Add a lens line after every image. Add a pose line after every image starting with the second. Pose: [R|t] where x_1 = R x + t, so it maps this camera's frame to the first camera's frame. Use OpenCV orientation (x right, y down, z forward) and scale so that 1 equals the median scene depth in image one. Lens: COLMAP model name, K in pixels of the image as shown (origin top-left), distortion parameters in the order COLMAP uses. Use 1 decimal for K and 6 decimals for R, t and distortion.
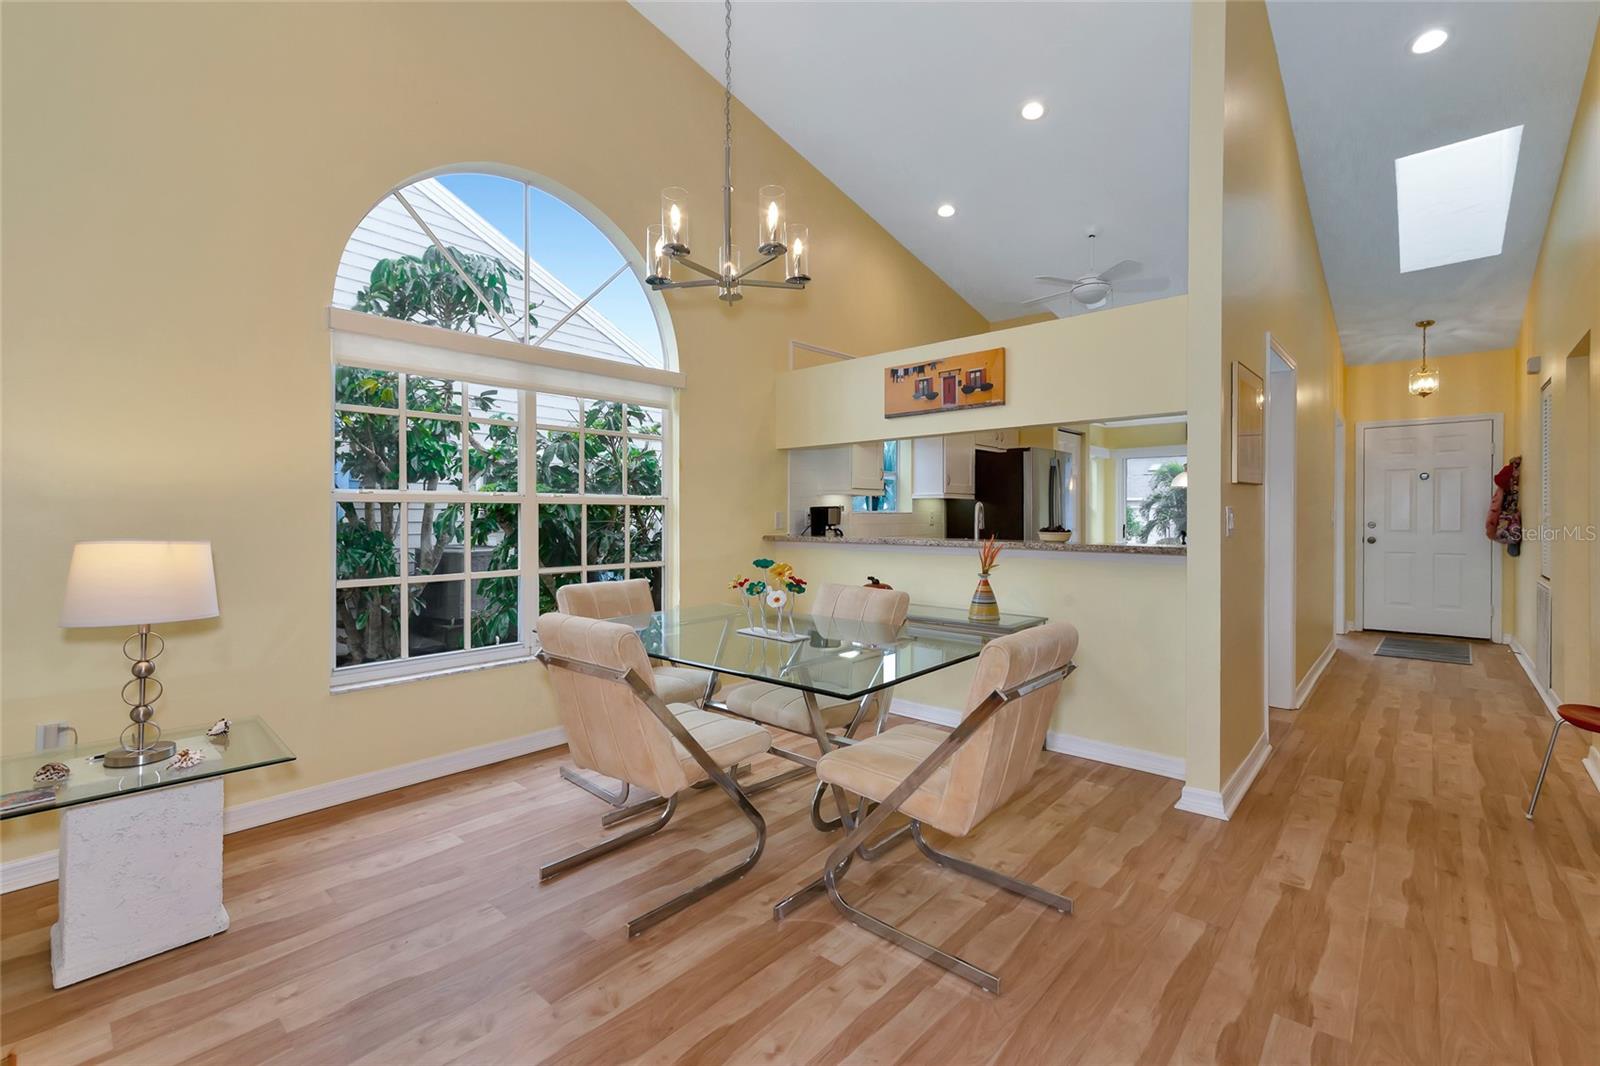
lens RADIAL K [[702.2, 0, 787.7], [0, 702.2, 510.7], [0, 0, 1]] dist [0.007403, 0.000655]
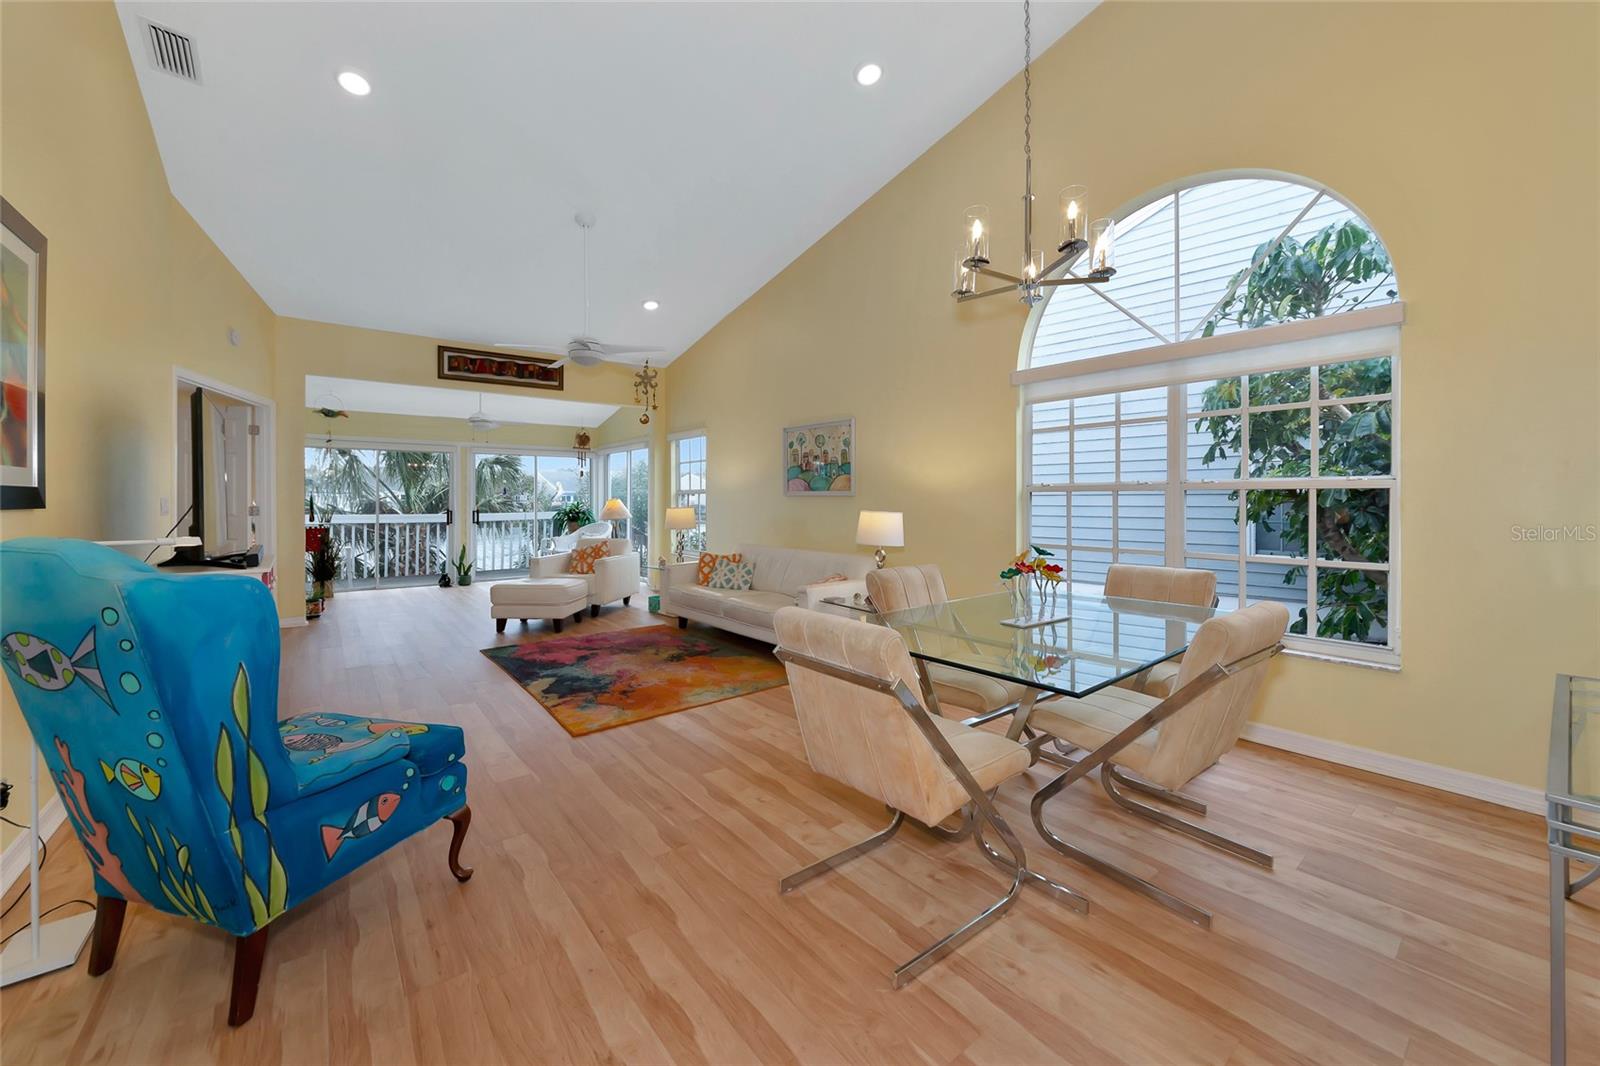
lens RADIAL K [[610.1, 0, 792.1], [0, 610.1, 487.9], [0, 0, 1]] dist [-0.002362, 0.000247]
pose [[-0.163087, -0.013098, -0.986525, 0.581566], [0.011337, 0.999821, -0.015149, -0.004579], [0.986547, -0.013655, -0.162909, 0.512118]]
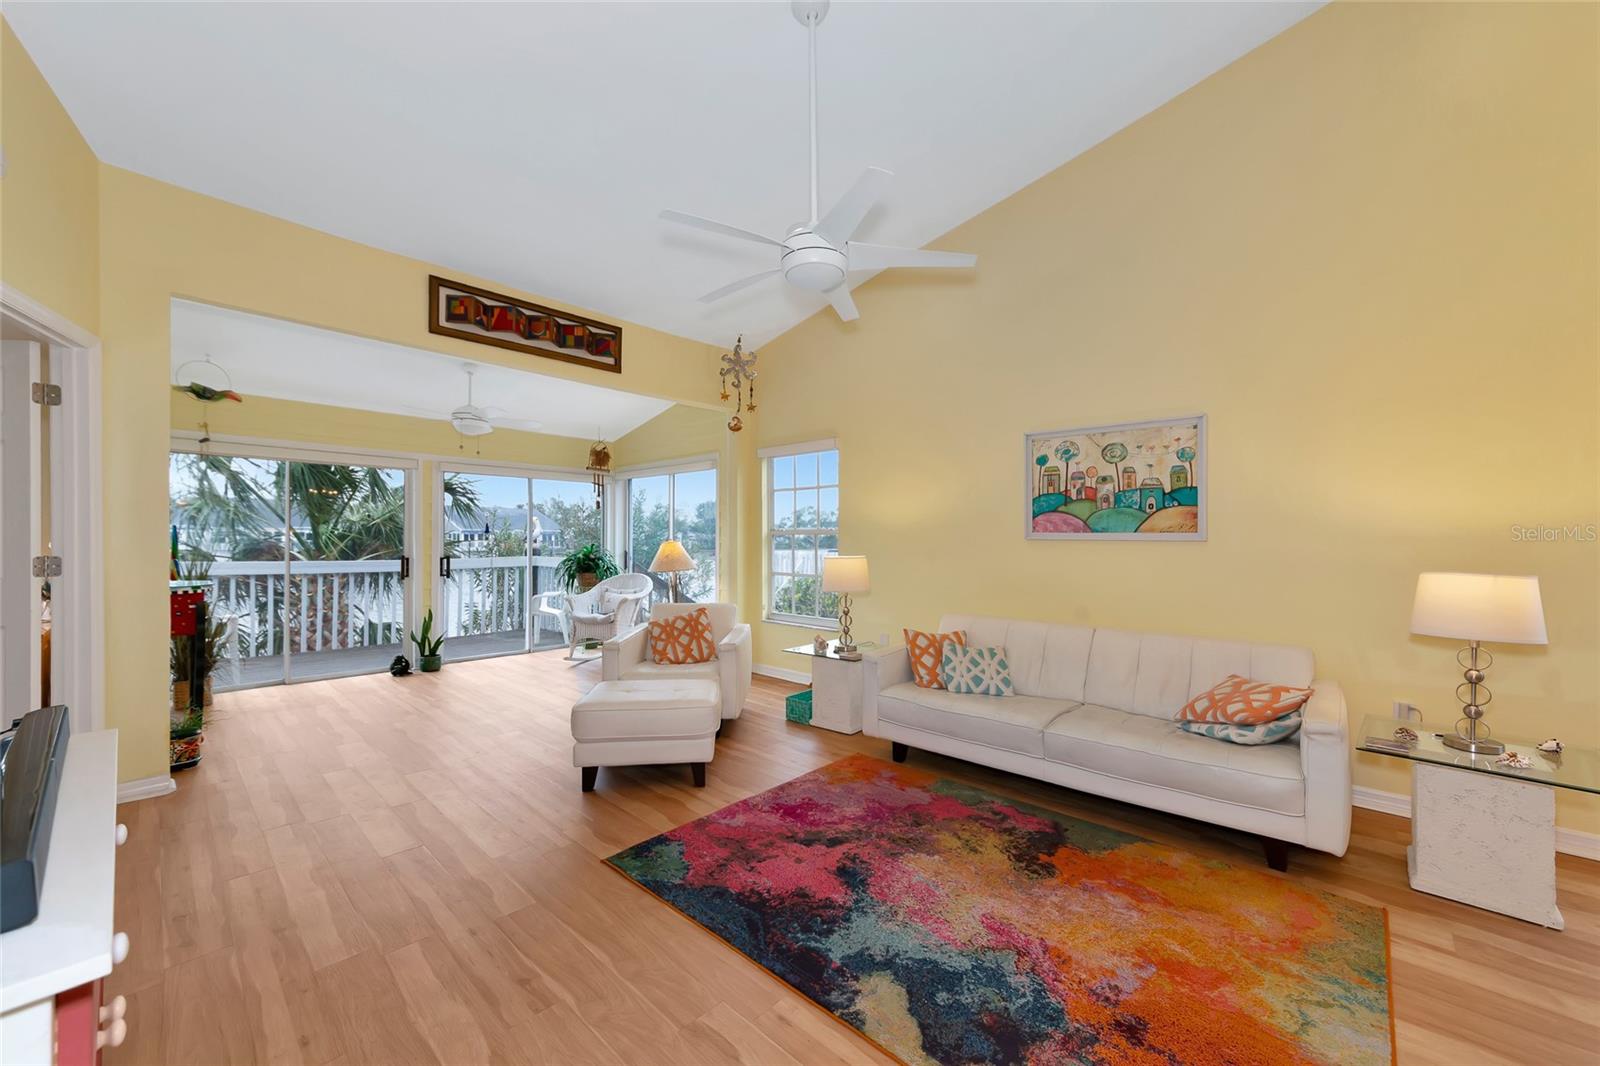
lens RADIAL K [[610.1, 0, 808.8], [0, 610.1, 531.9], [0, 0, 1]] dist [-0.002362, 0.000247]
pose [[0.000639, -0.007832, -0.999969, 0.081785], [0.004268, 0.999960, -0.007830, -0.013865], [0.999991, -0.004262, 0.000673, -0.087000]]
